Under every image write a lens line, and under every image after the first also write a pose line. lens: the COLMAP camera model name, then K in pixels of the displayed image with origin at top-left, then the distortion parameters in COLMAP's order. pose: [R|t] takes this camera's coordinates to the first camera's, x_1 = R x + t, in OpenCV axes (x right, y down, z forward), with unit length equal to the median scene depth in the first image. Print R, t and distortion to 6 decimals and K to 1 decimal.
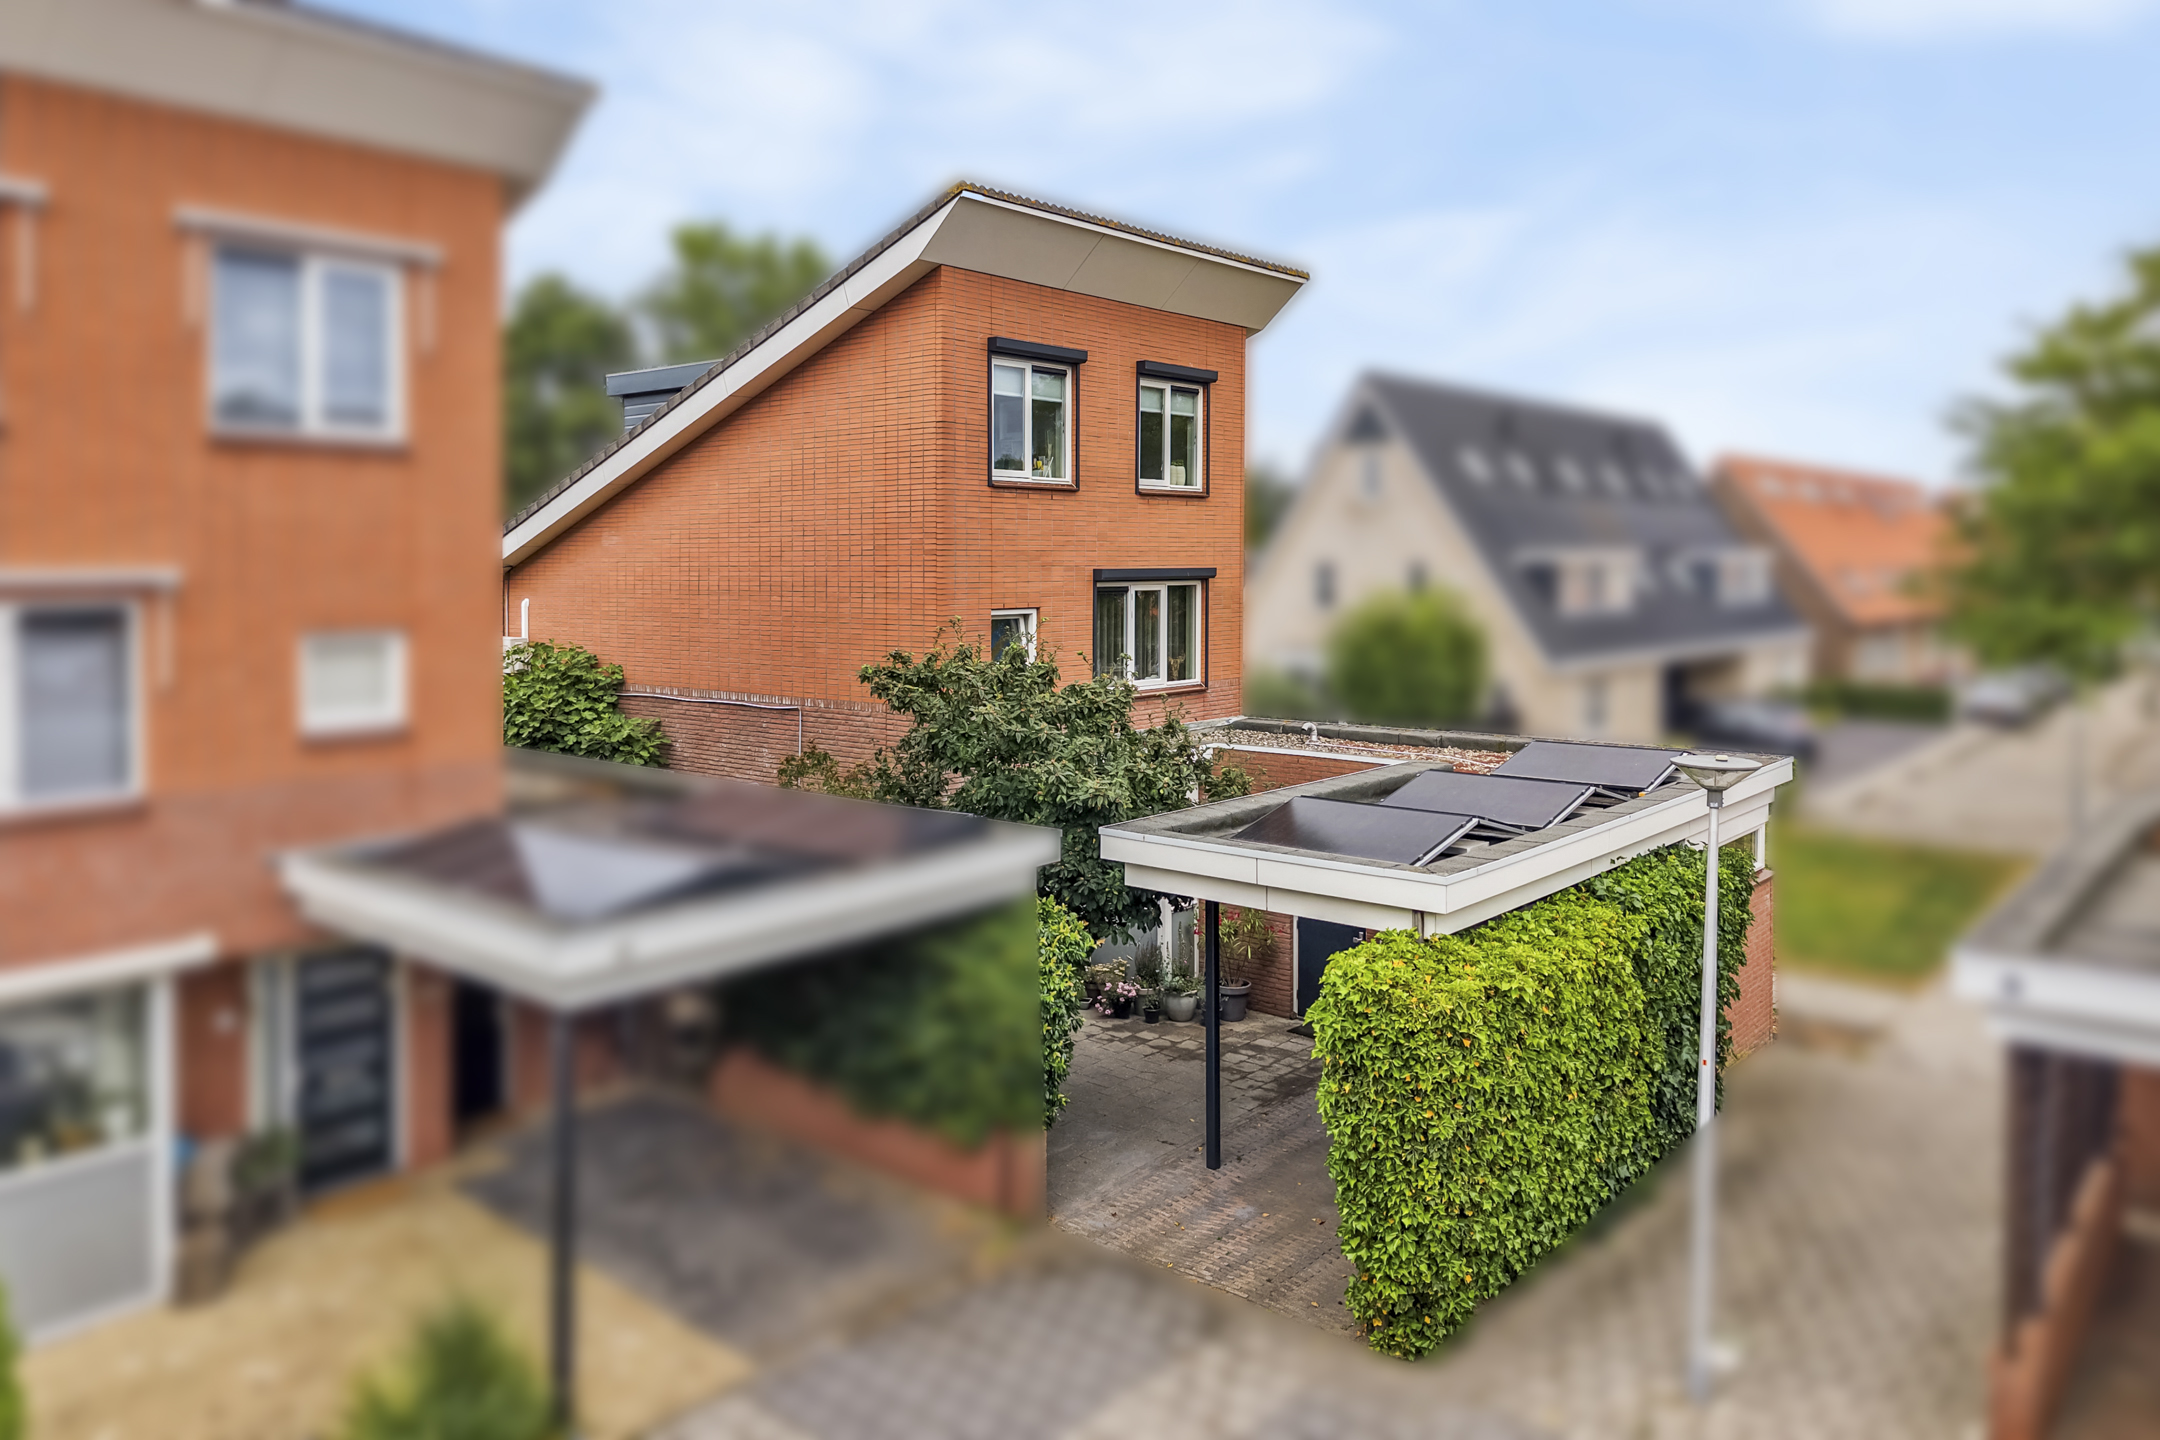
lens RADIAL K [[1490.9, 0, 1043.4], [0, 1490.9, 660.4], [0, 0, 1]] dist [0.056356, -0.146275]
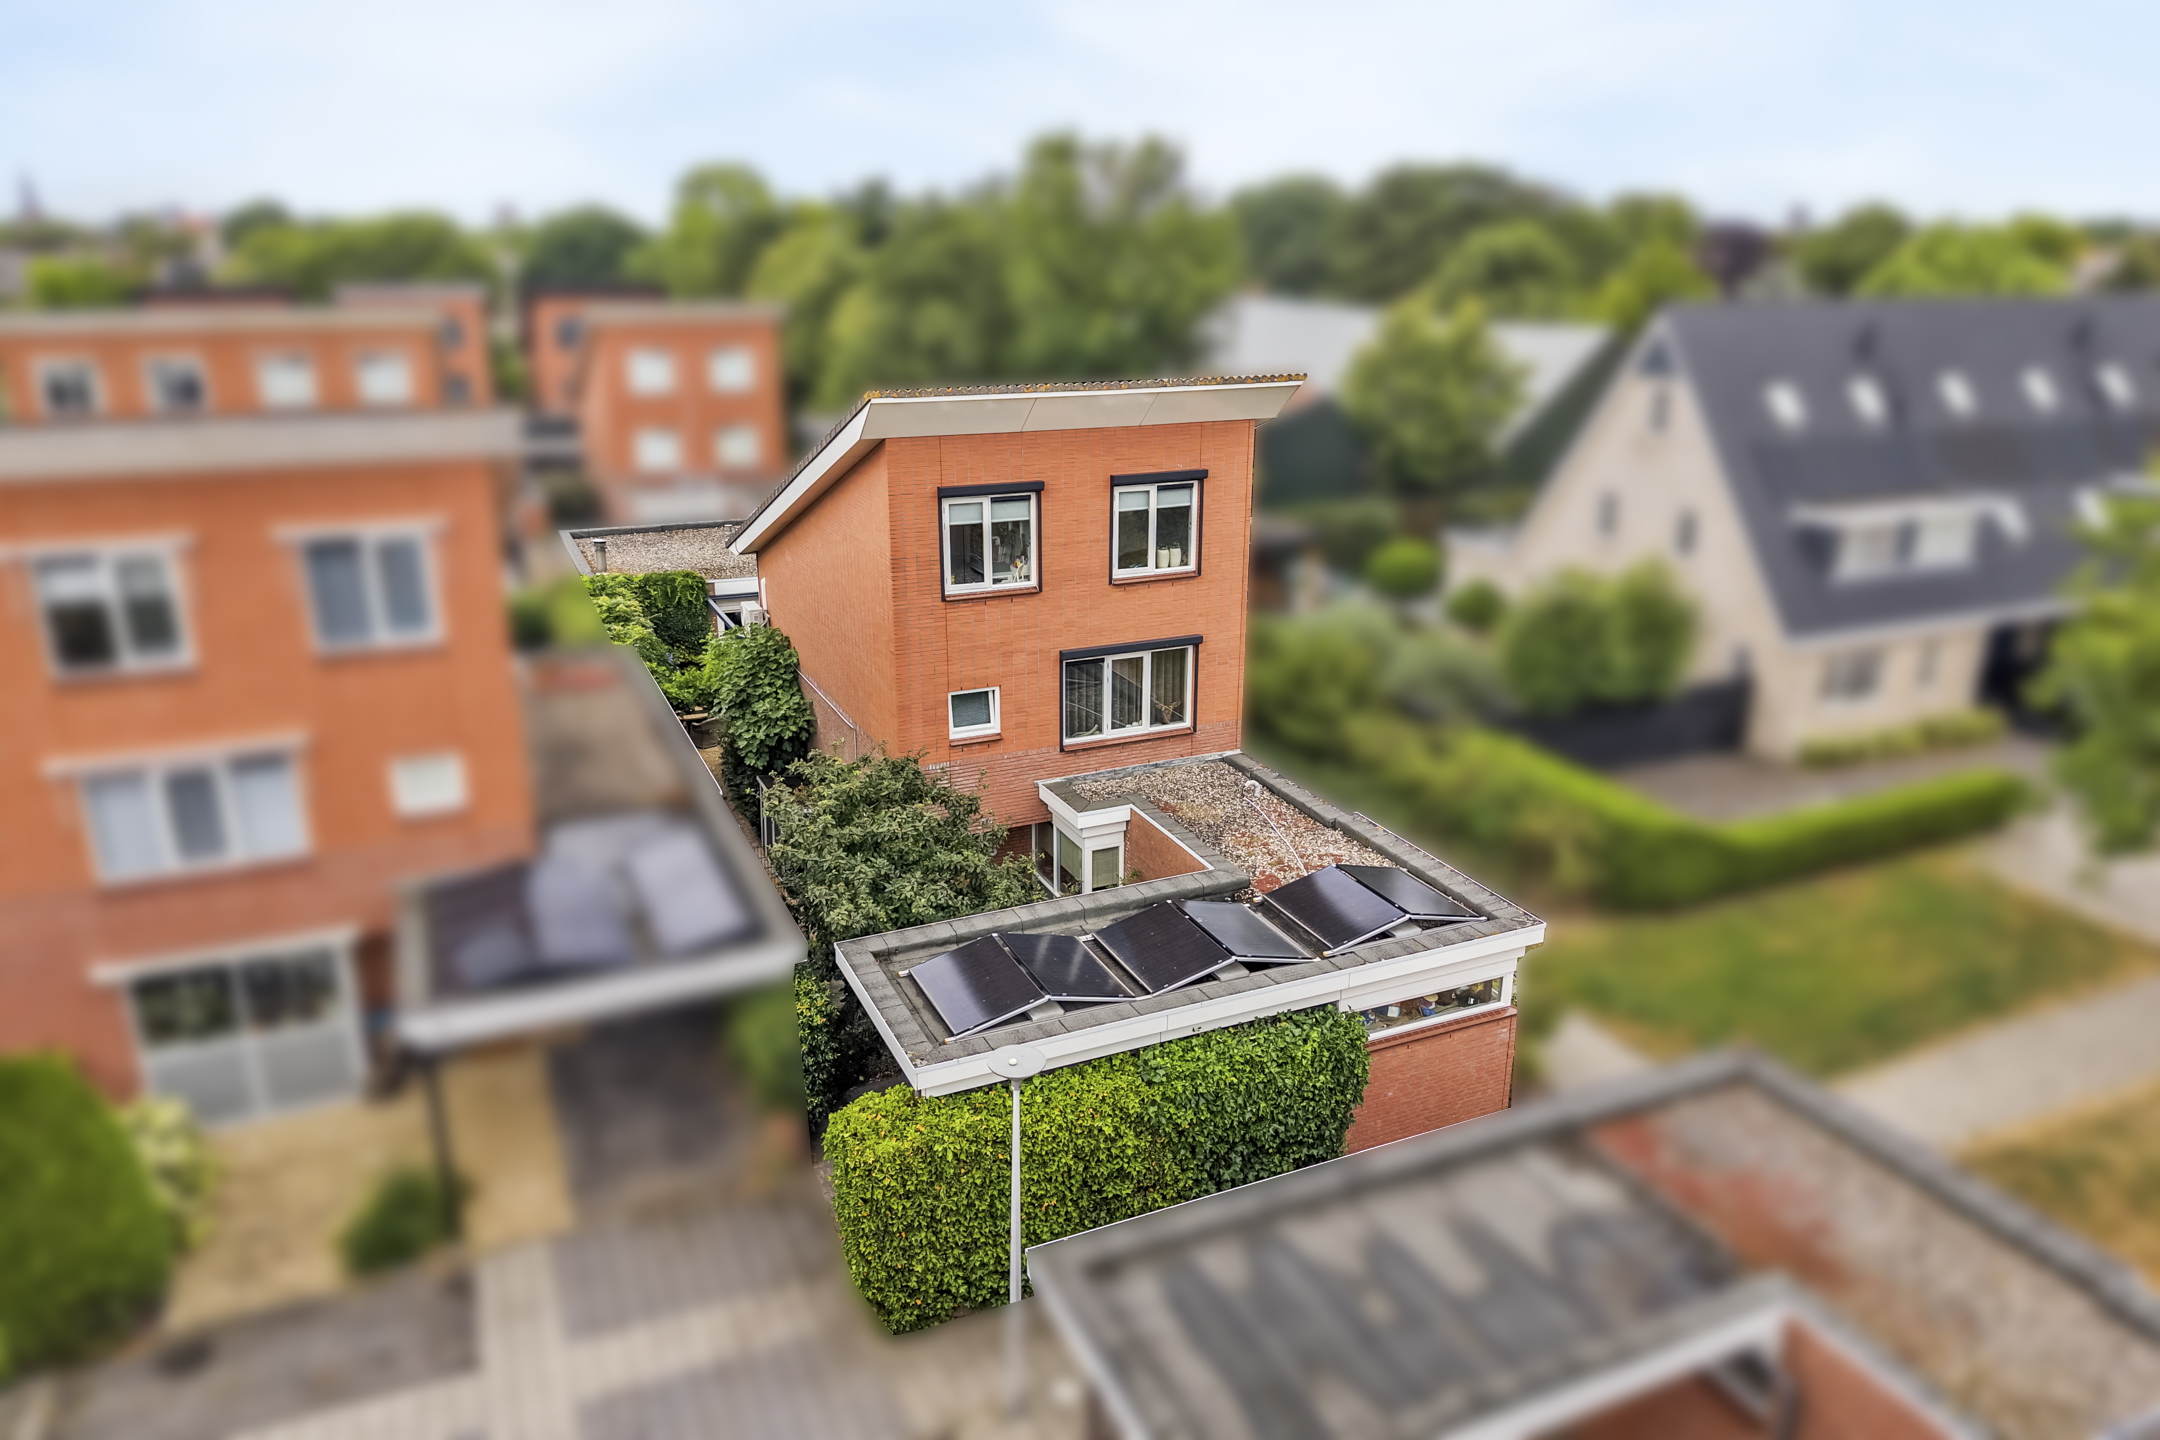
lens RADIAL K [[1468.3, 0, 1080.0], [0, 1468.3, 720.0], [0, 0, 1]] dist [0.034350, -0.040925]
pose [[0.903553, 0.136684, -0.406091, 0.667281], [-0.024570, 0.962723, 0.269369, -0.404200], [0.427772, -0.233412, 0.873230, -0.087082]]
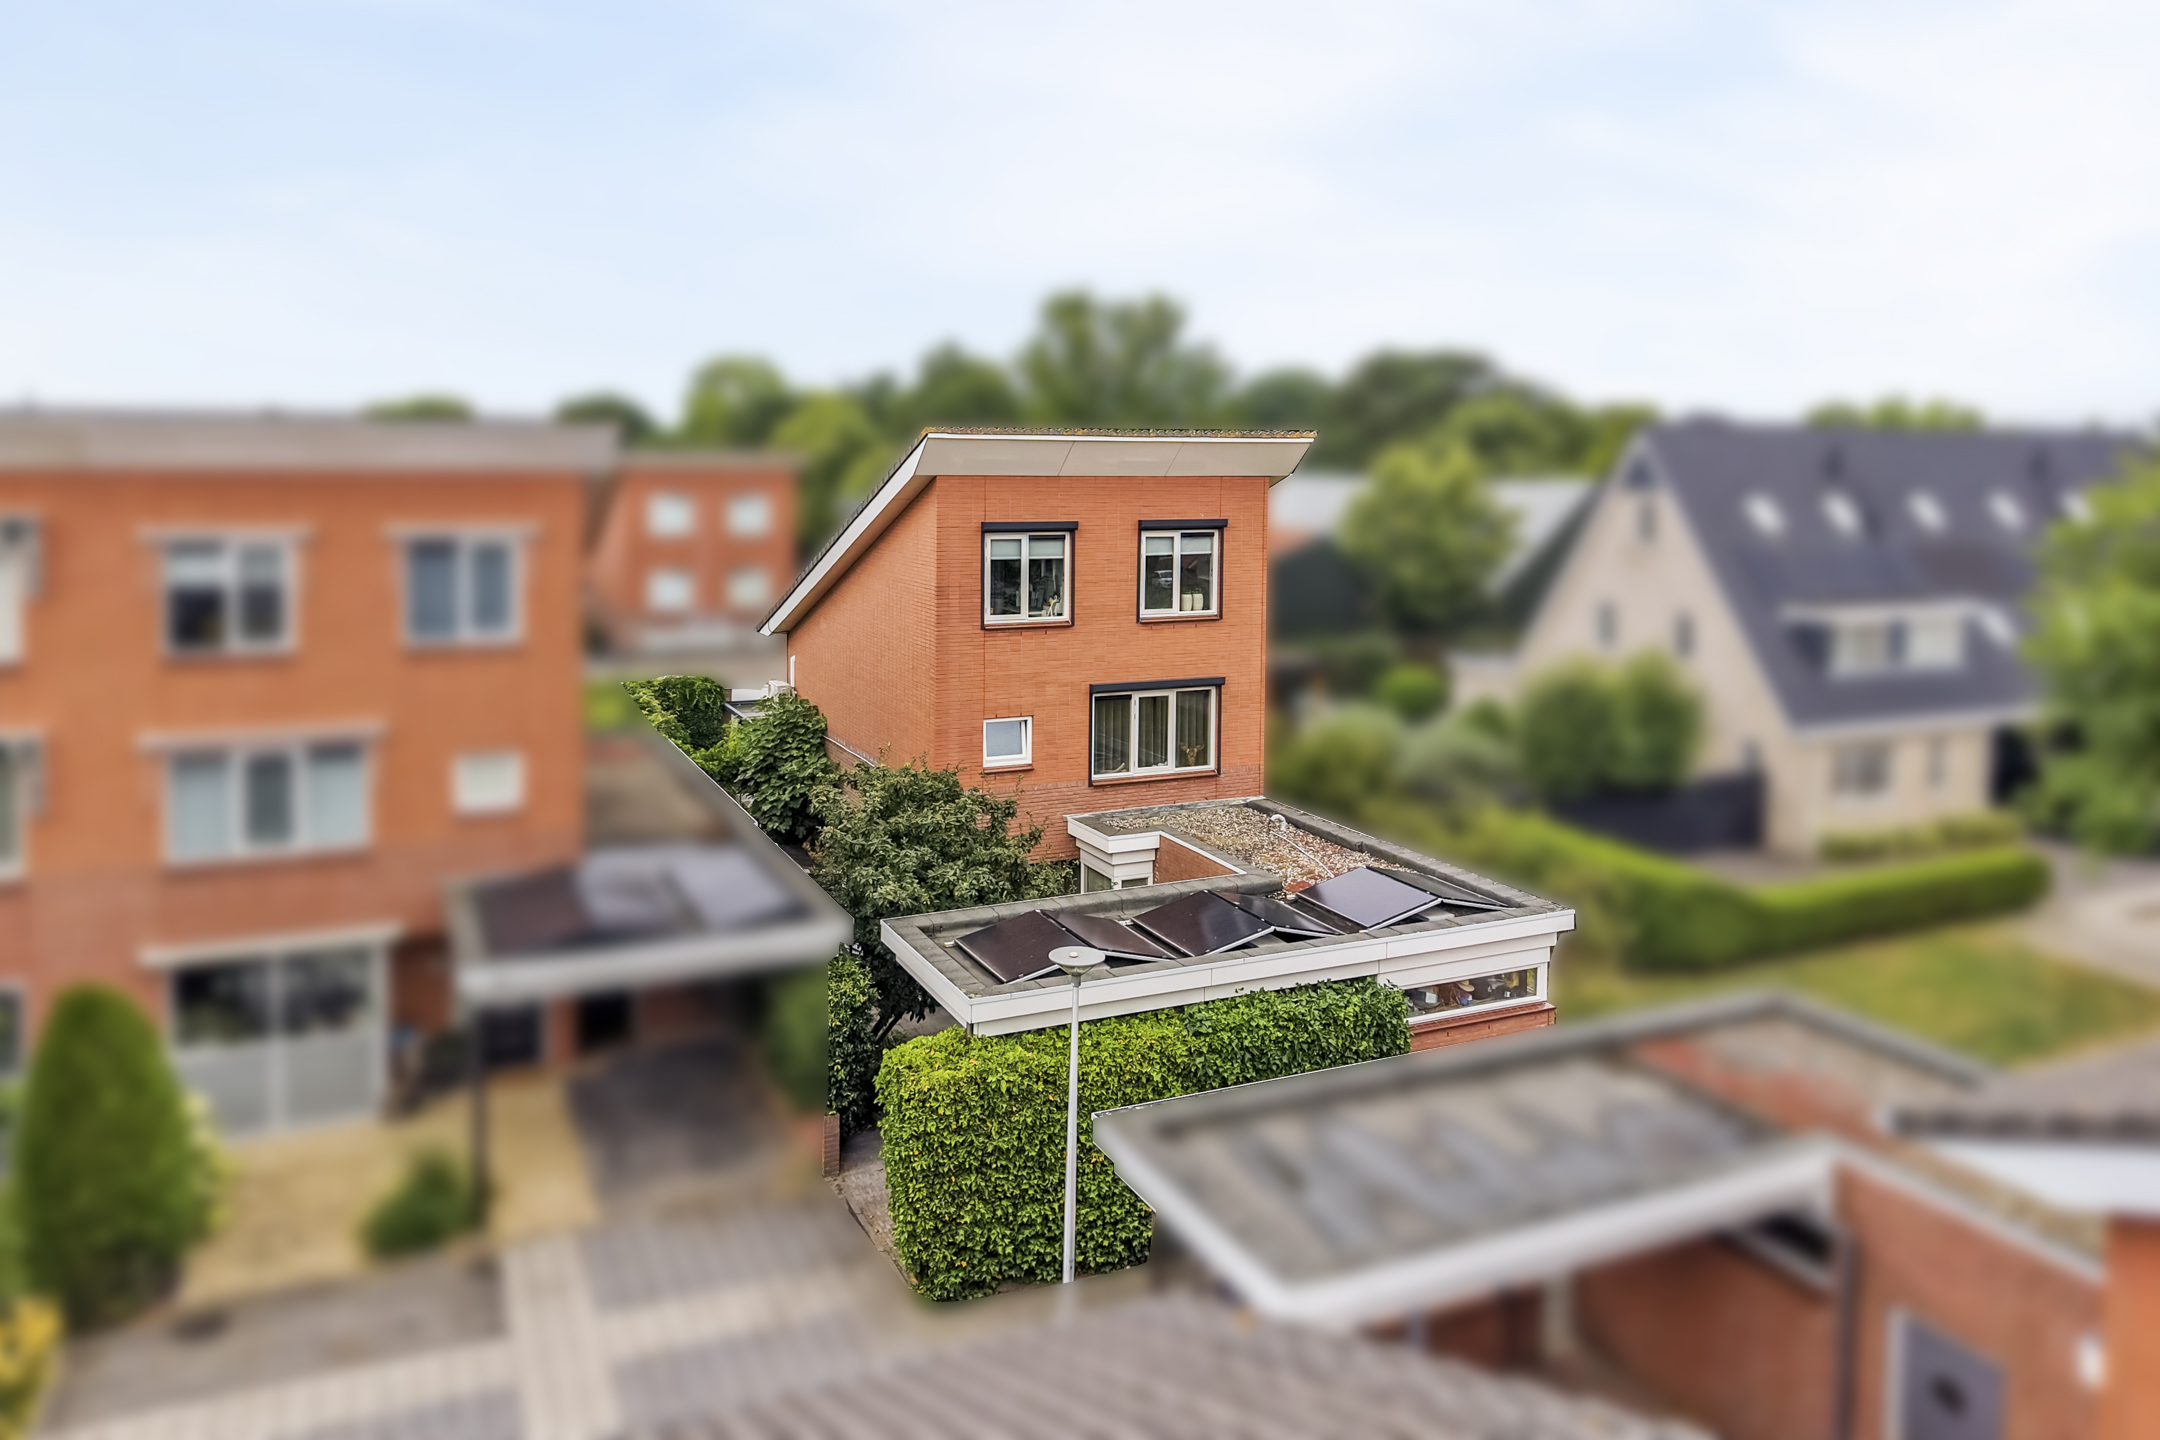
lens RADIAL K [[1542.2, 0, 1063.2], [0, 1542.2, 527.7], [0, 0, 1]] dist [0.021486, -0.004013]
pose [[0.903508, 0.025425, -0.427817, 0.704026], [-0.031480, 0.999479, -0.007084, -0.225723], [0.427414, 0.019868, 0.903838, -0.270903]]
